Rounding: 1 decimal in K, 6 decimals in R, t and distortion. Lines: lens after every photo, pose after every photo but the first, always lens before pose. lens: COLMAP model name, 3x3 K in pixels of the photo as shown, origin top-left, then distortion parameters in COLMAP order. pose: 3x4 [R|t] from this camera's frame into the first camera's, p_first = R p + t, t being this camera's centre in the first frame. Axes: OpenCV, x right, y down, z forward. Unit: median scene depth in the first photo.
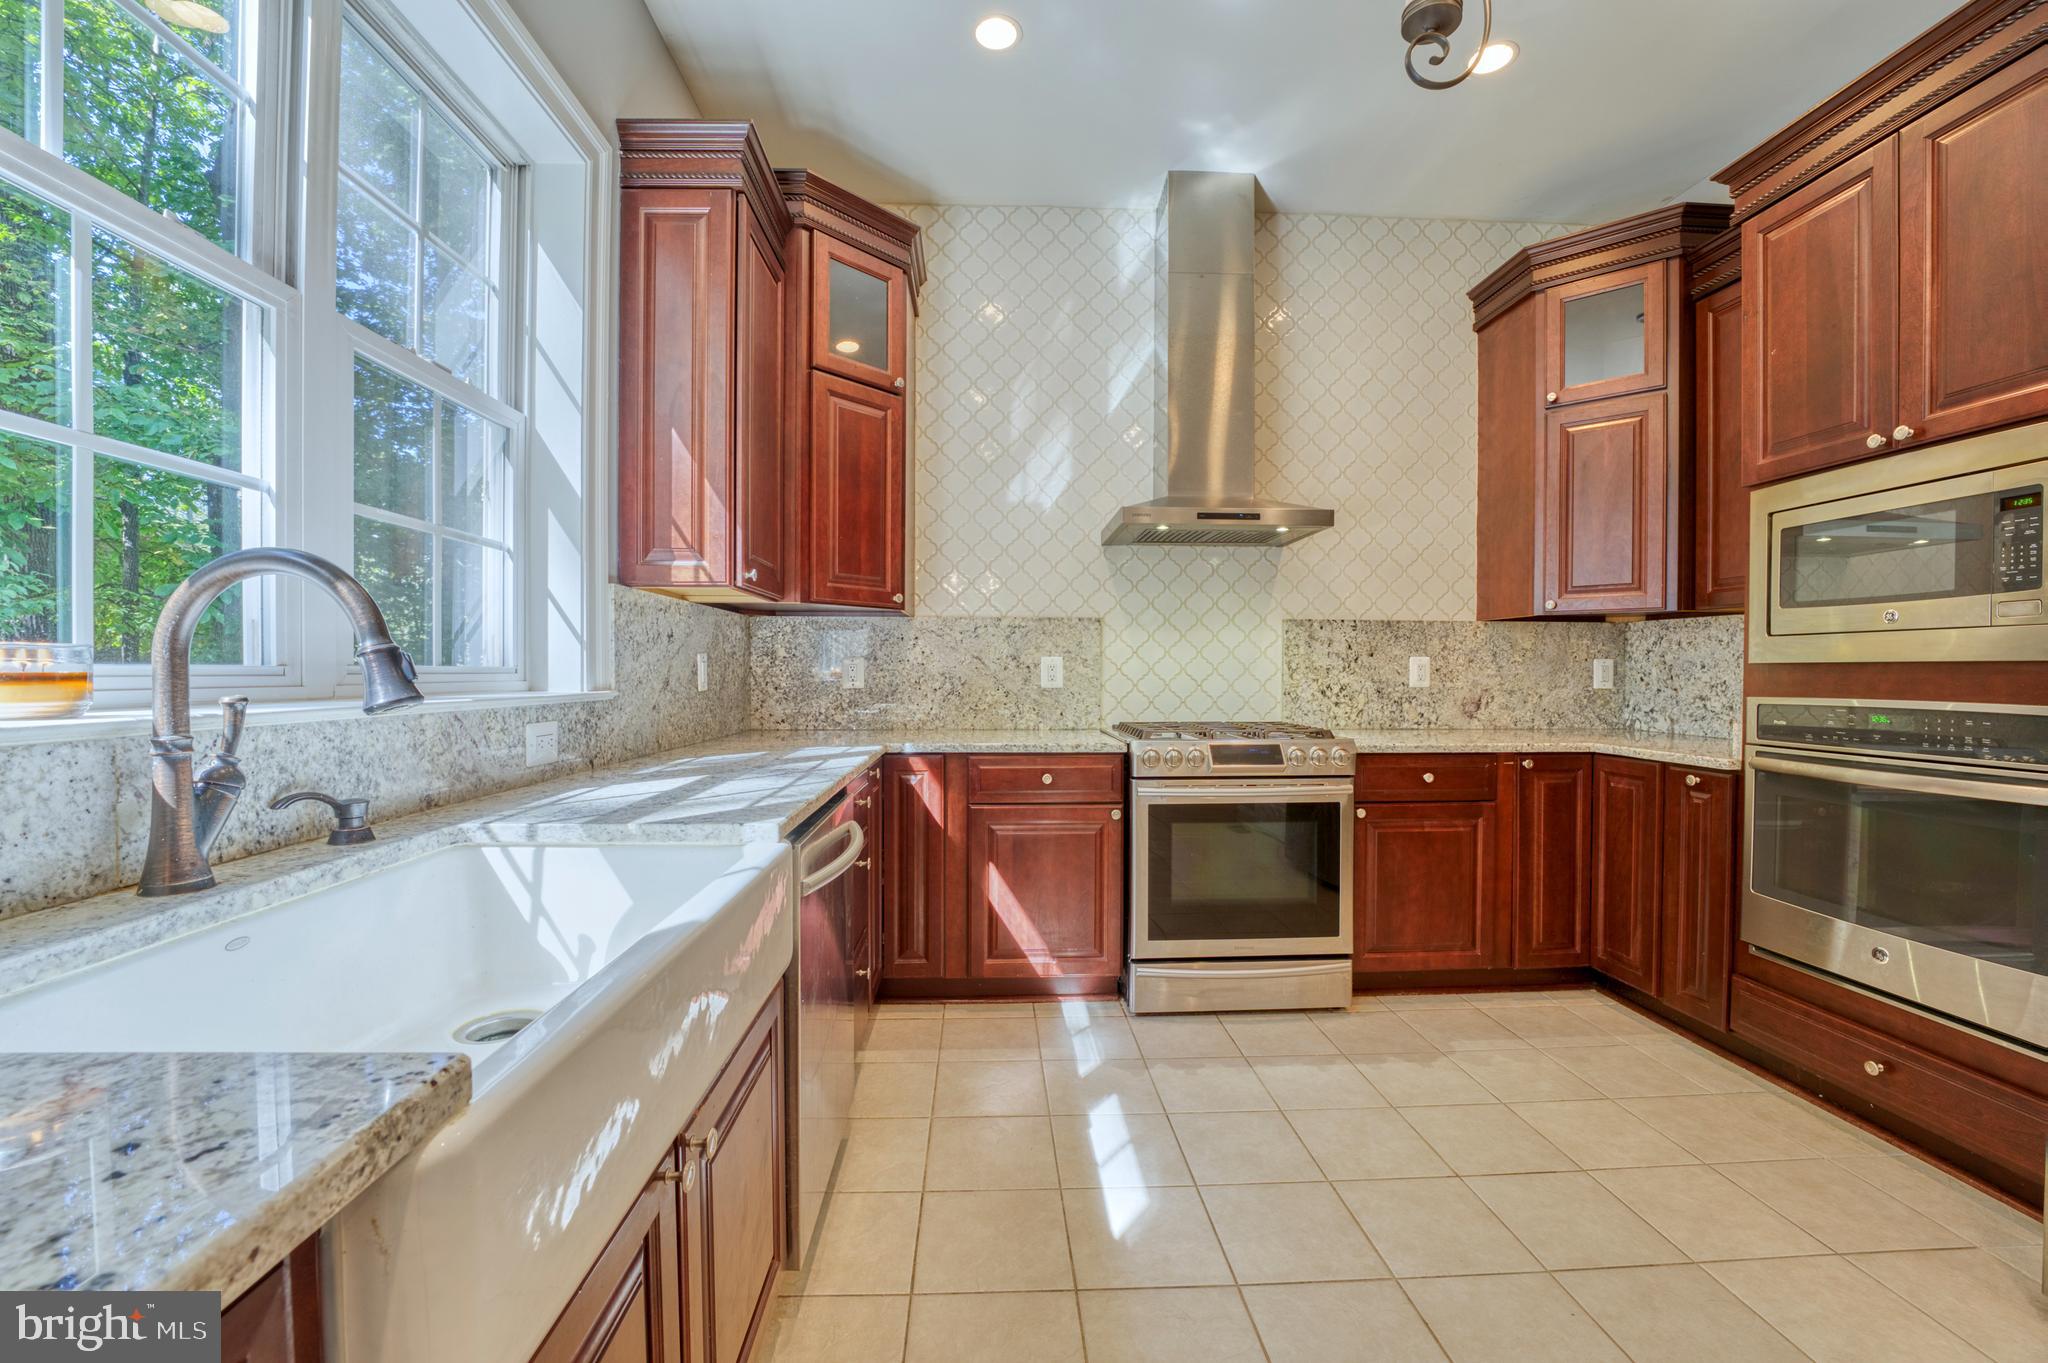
lens RADIAL K [[829.6, 0, 997.1], [0, 829.6, 694.8], [0, 0, 1]] dist [-0.021235, -0.000061]
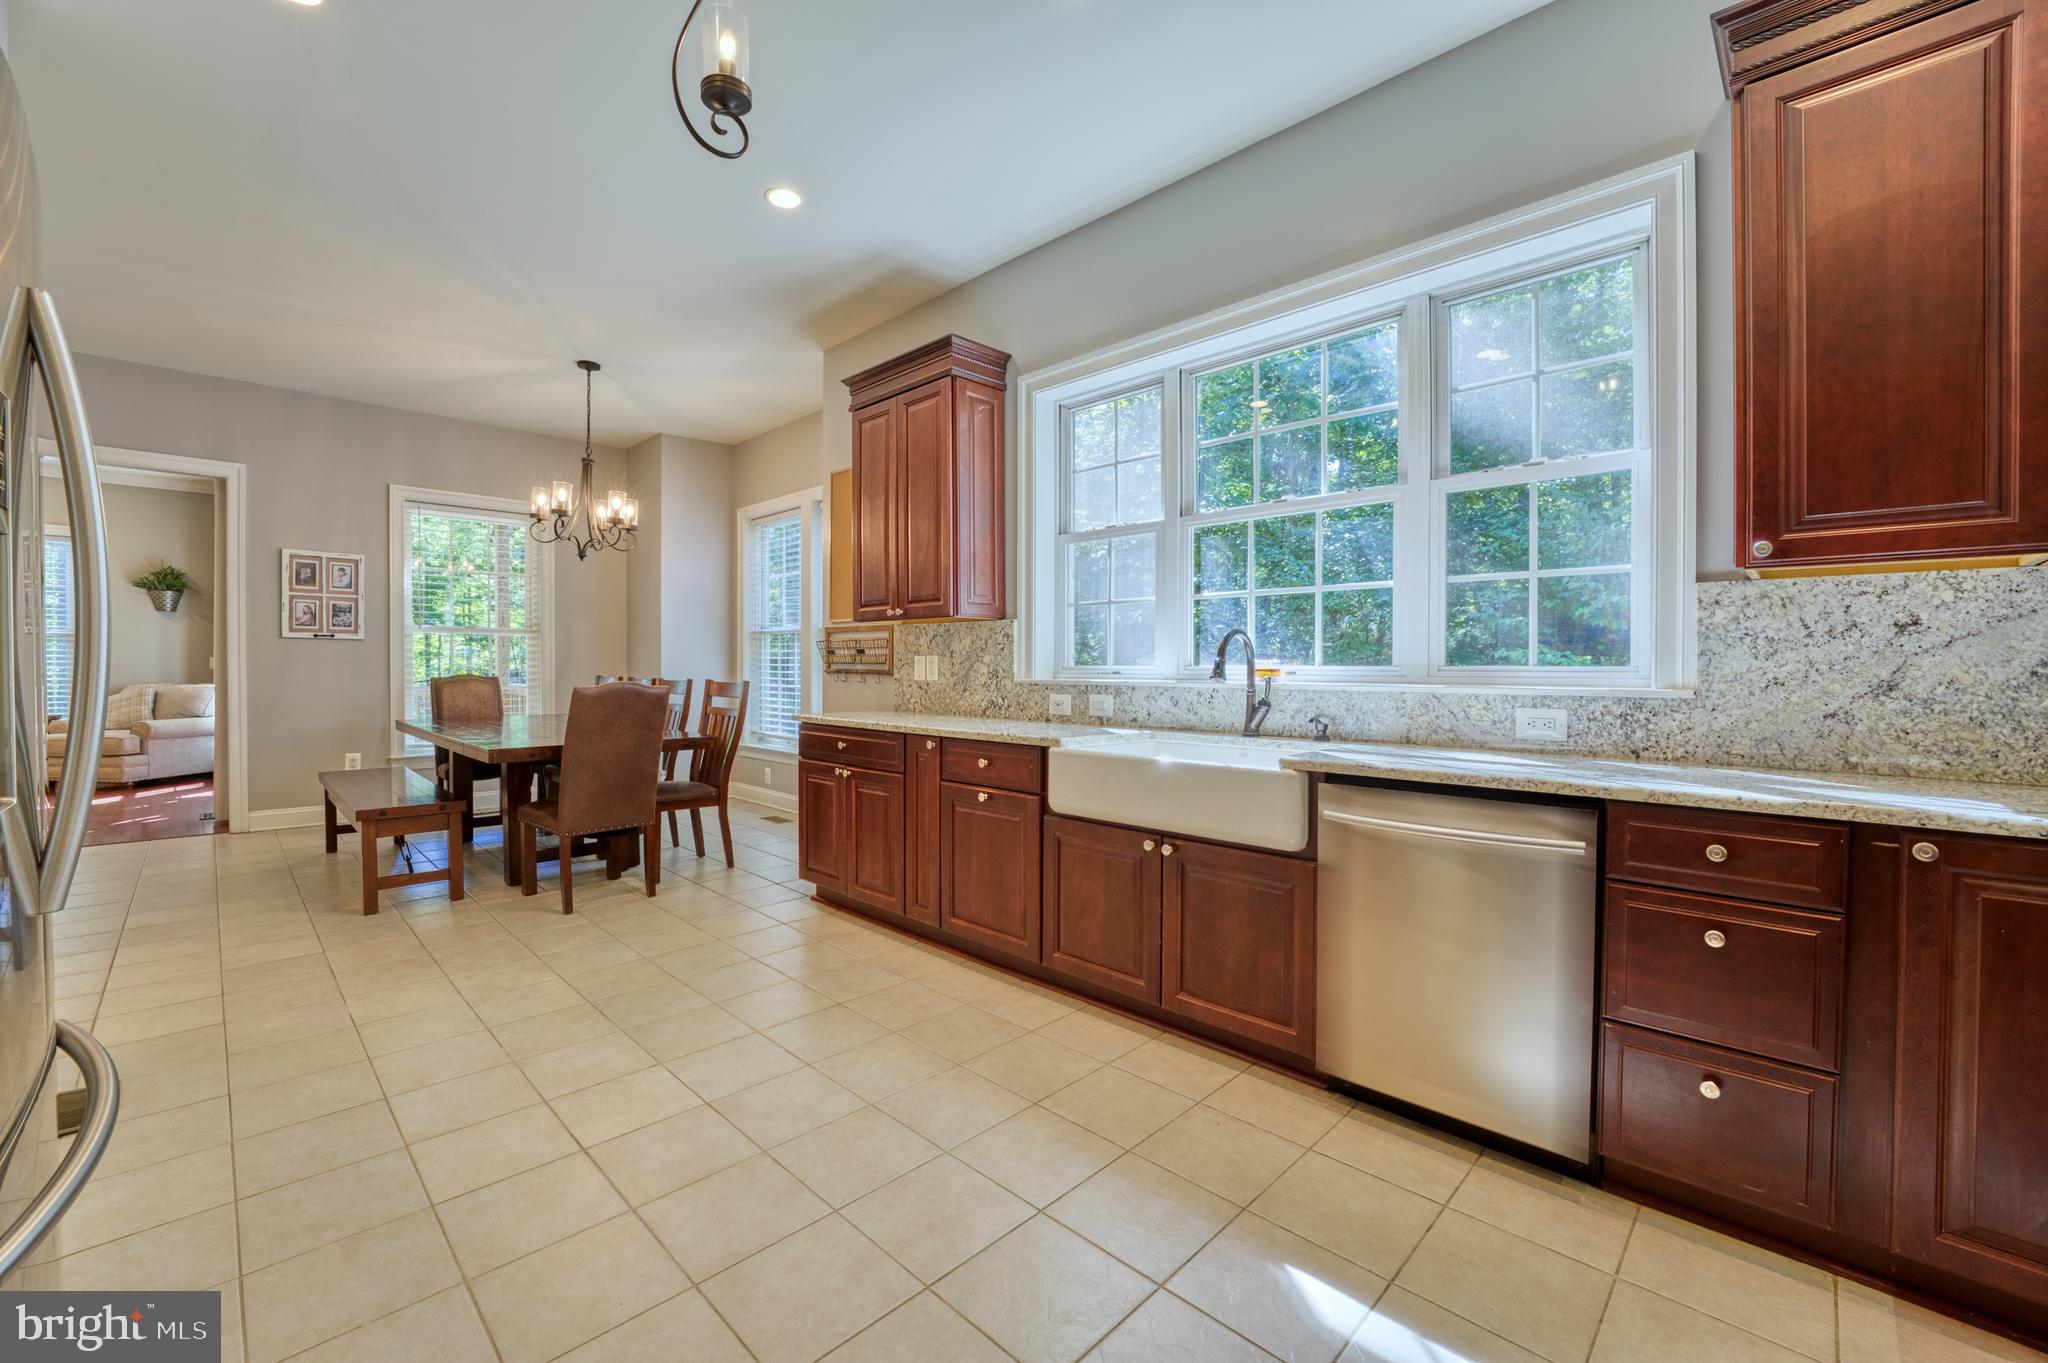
lens RADIAL K [[828.9, 0, 1022.2], [0, 828.9, 686.2], [0, 0, 1]] dist [-0.022424, 0.000124]
pose [[-0.720562, 0.008163, -0.693342, 0.600969], [-0.027038, 0.998839, 0.039859, -0.020129], [0.692863, 0.047468, -0.719505, 0.854188]]
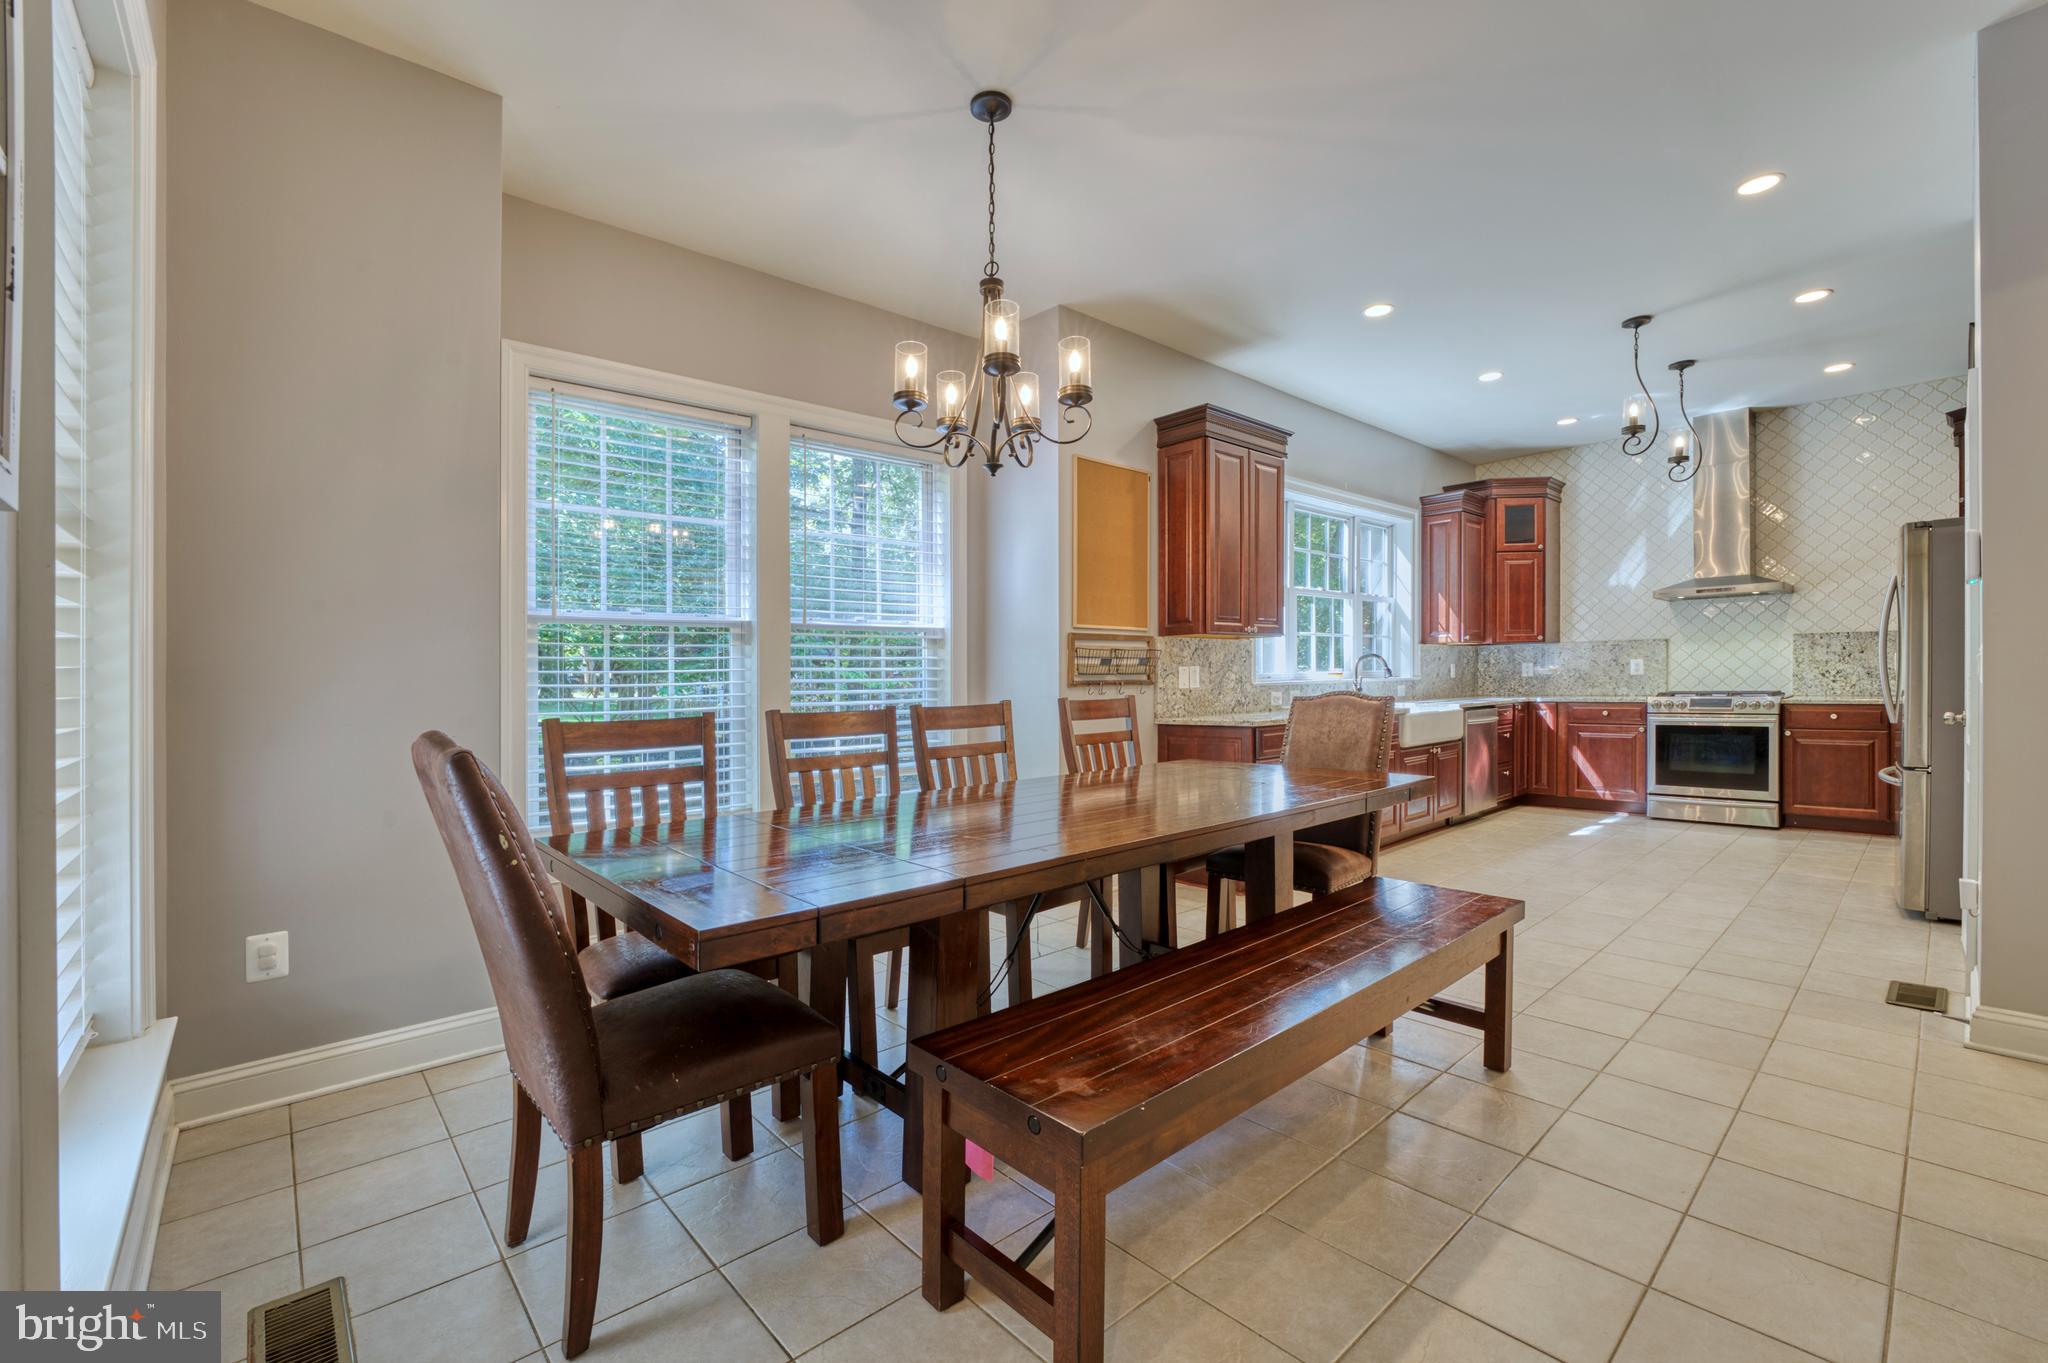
lens RADIAL K [[846.3, 0, 1008.5], [0, 846.3, 700.9], [0, 0, 1]] dist [-0.019205, -0.000186]
pose [[0.639955, 0.005415, -0.768393, 0.785390], [0.000022, 0.999975, 0.007066, 0.049259], [0.768413, -0.004539, 0.639939, -1.775931]]
